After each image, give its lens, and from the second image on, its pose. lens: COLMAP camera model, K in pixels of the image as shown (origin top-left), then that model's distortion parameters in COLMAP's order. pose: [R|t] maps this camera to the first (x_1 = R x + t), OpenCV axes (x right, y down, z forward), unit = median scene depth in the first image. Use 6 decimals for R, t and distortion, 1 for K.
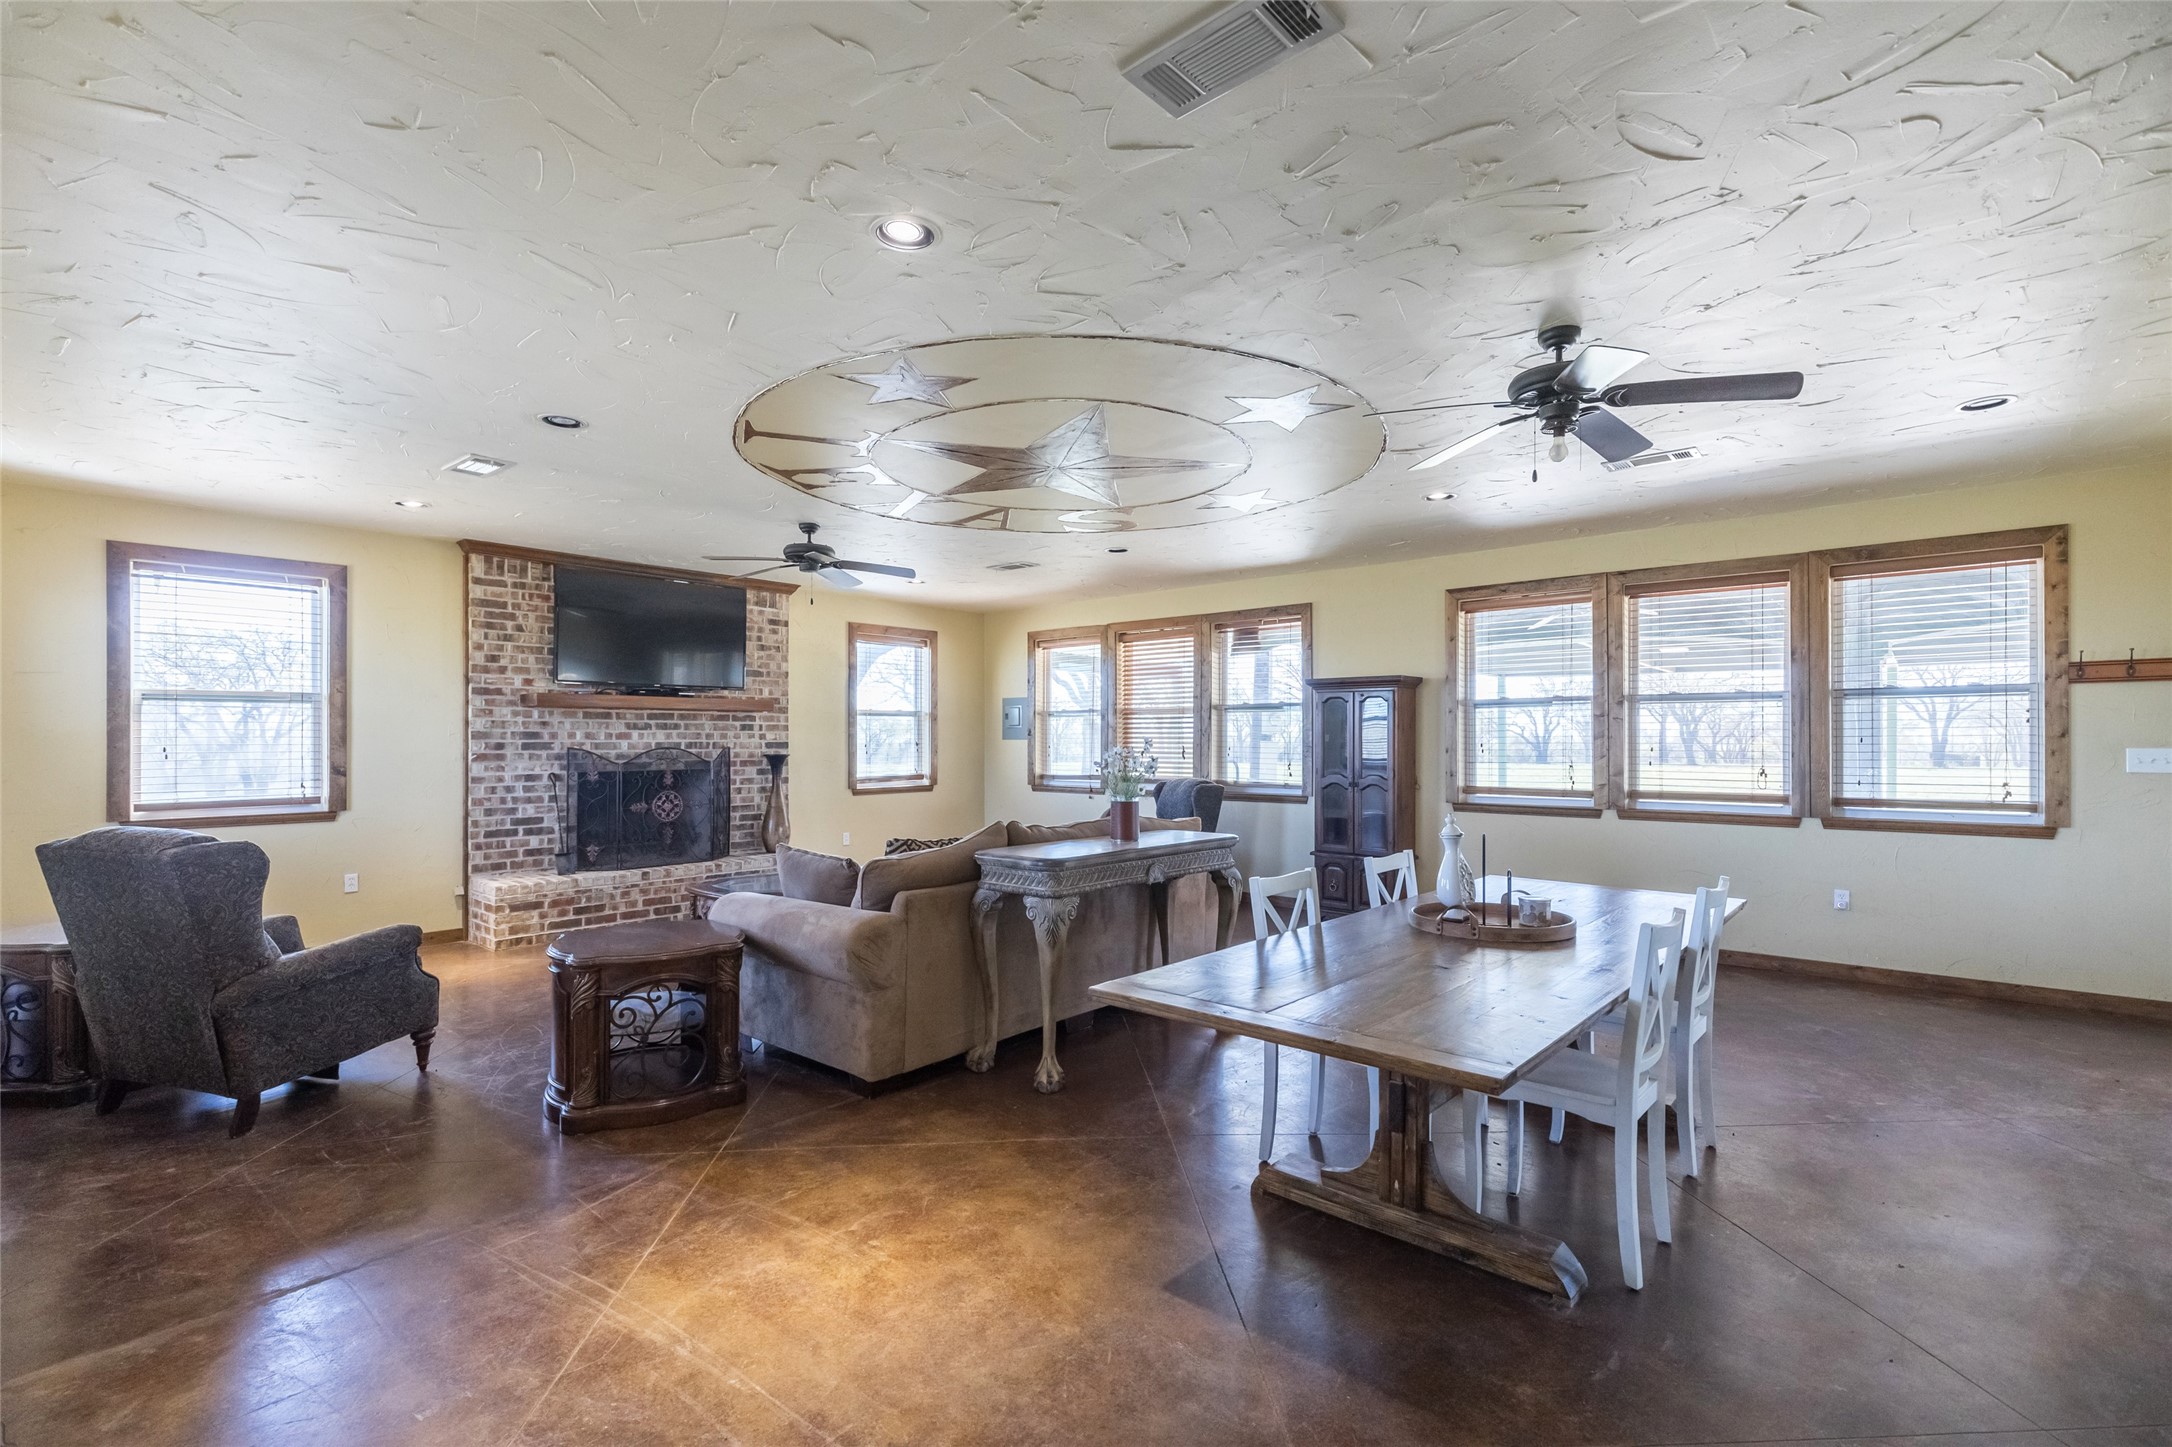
lens RADIAL K [[989.5, 0, 1087.1], [0, 989.5, 727.8], [0, 0, 1]] dist [0.007303, -0.002372]
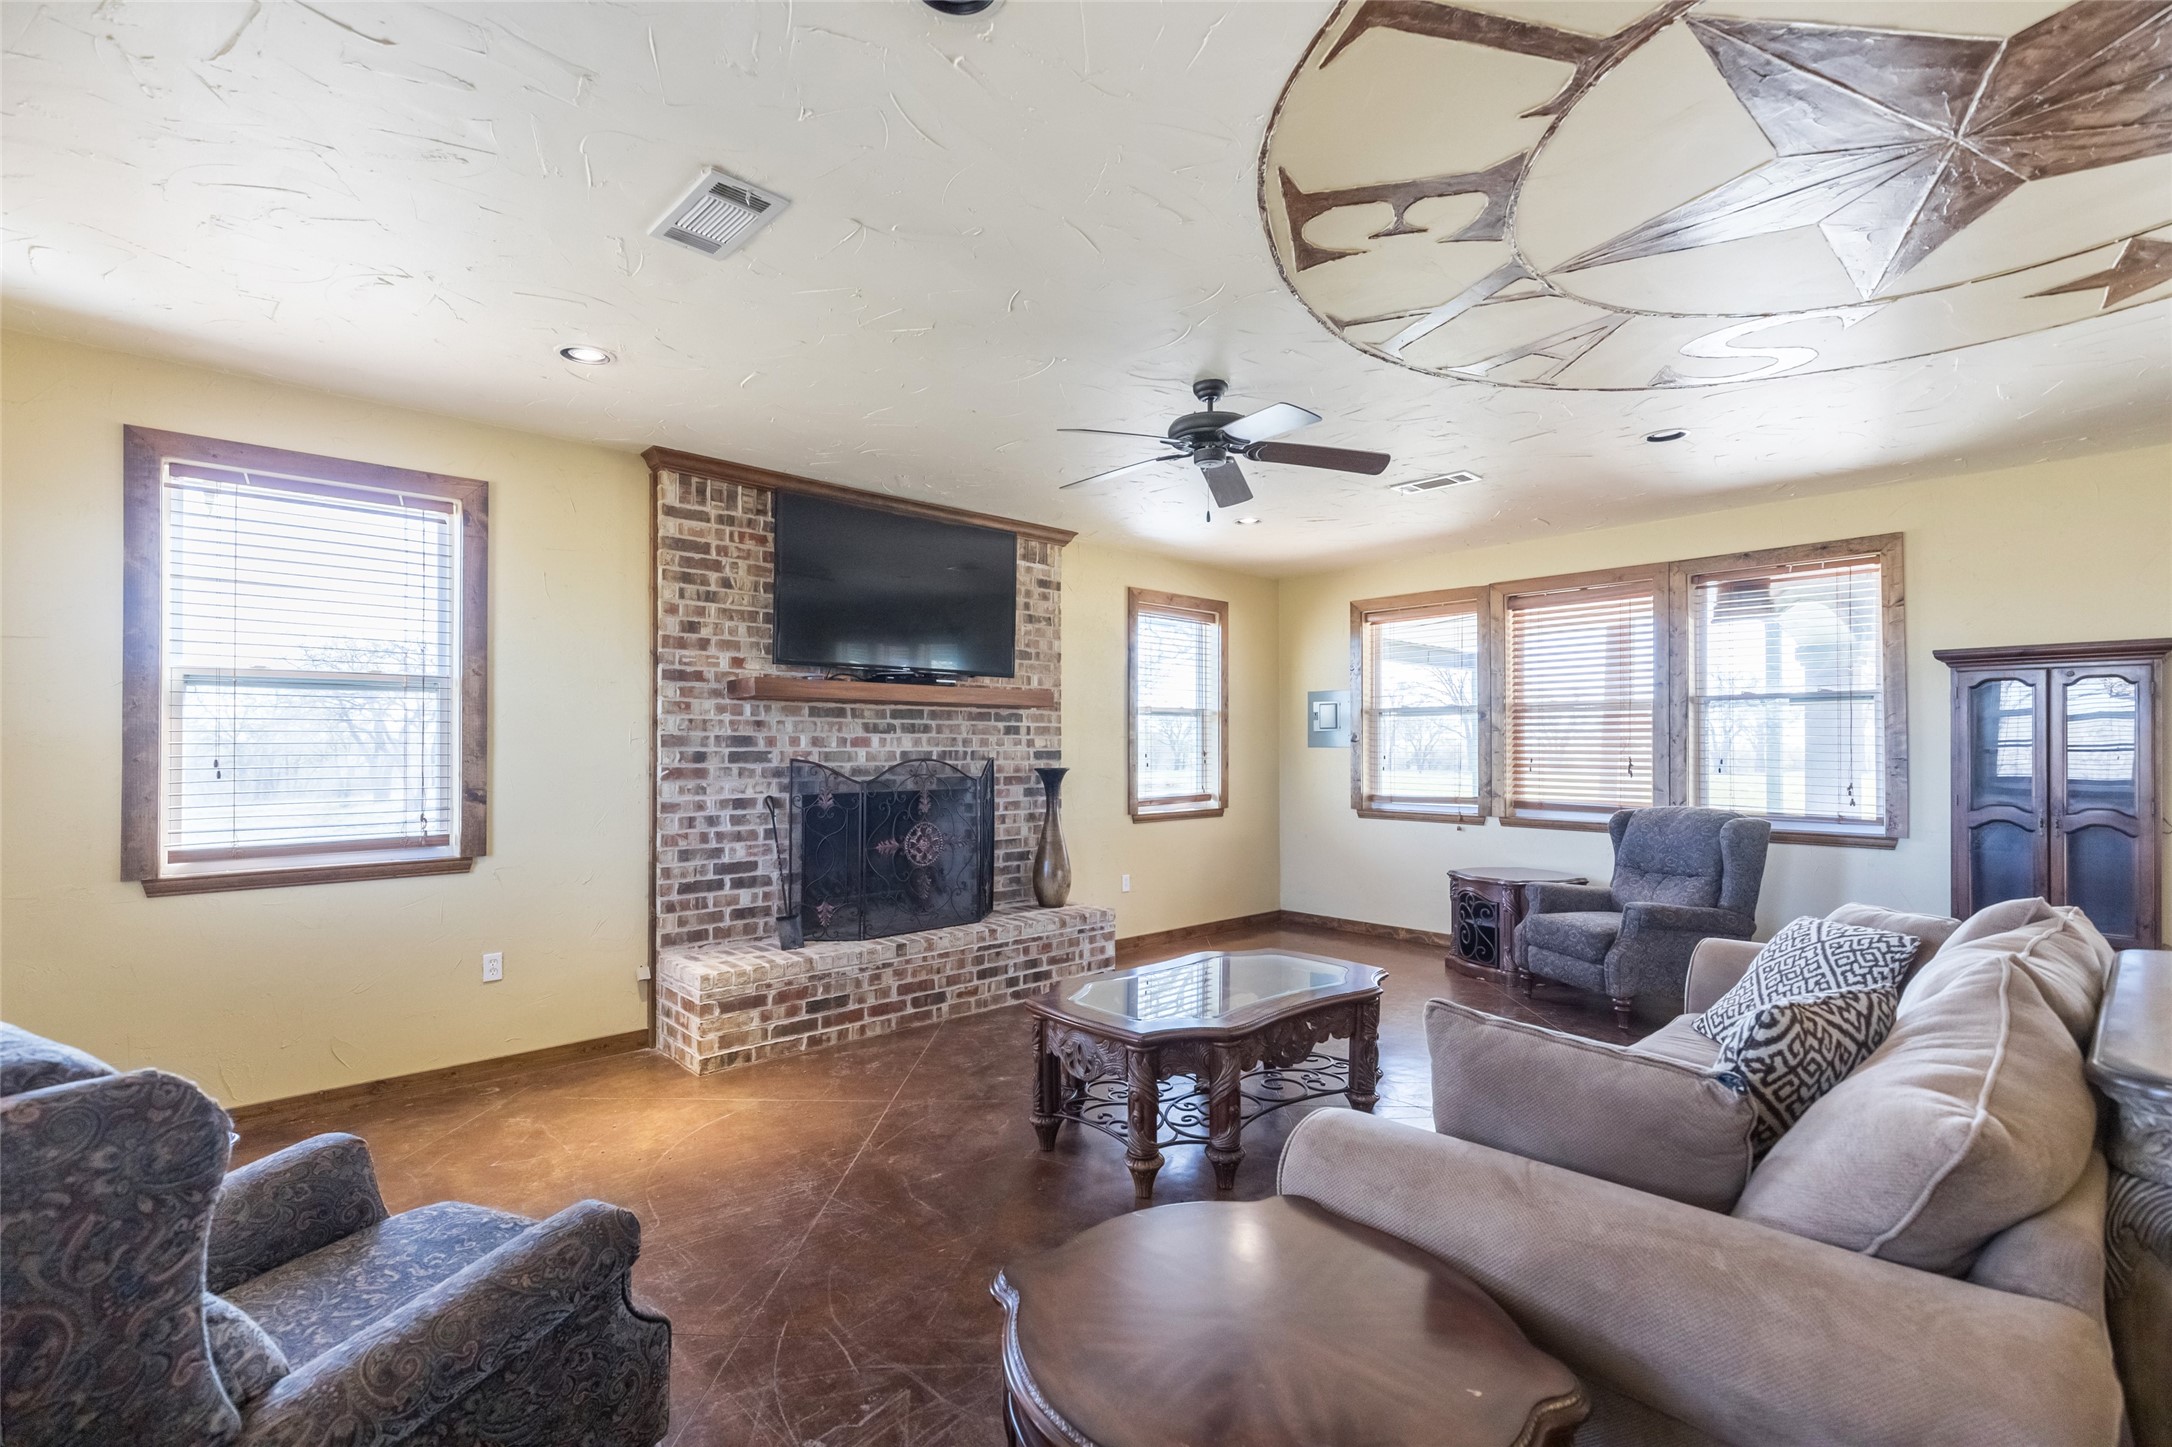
lens RADIAL K [[989.5, 0, 1085.0], [0, 989.5, 728.2], [0, 0, 1]] dist [0.007303, -0.002372]
pose [[0.994090, -0.001465, -0.108550, -0.246015], [0.000768, 0.999979, -0.006458, 0.003353], [0.108558, 0.006337, 0.994070, 0.341453]]
